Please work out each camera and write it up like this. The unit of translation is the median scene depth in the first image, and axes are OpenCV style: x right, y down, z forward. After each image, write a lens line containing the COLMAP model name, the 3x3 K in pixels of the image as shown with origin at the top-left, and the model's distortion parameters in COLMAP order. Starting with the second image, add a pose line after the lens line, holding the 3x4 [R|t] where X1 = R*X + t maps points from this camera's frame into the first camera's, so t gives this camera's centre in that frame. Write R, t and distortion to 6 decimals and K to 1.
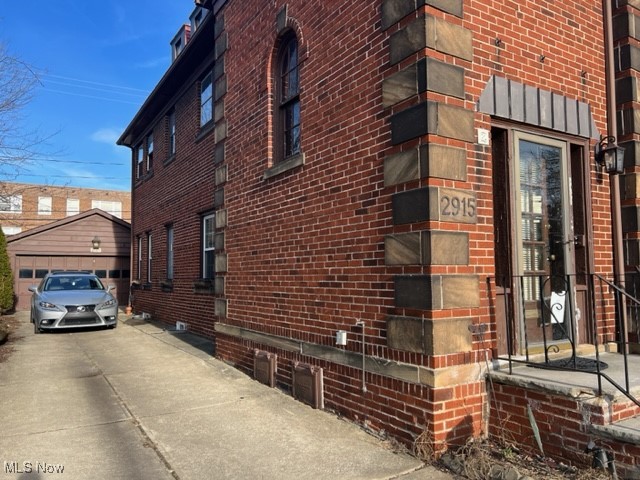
lens RADIAL K [[485.5, 0, 317.1], [0, 485.5, 245.9], [0, 0, 1]] dist [0.043360, -0.050370]
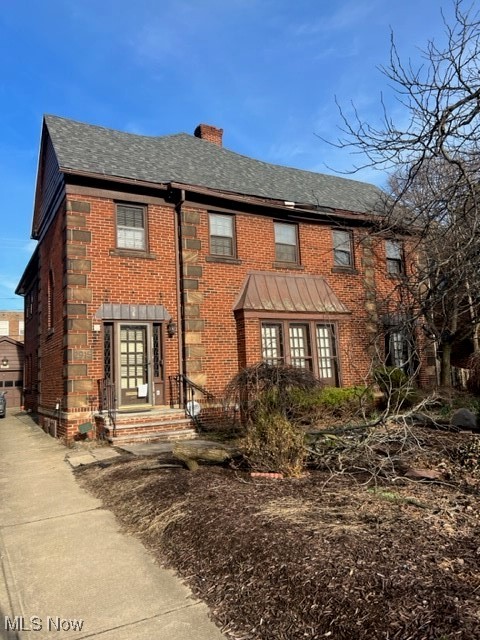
lens RADIAL K [[485.5, 0, 235.2], [0, 485.5, 320.7], [0, 0, 1]] dist [0.043360, -0.050370]
pose [[0.998078, -0.044154, -0.043494, 1.138097], [0.041744, 0.997623, -0.054834, -0.076283], [0.045811, 0.052913, 0.997548, -1.544592]]
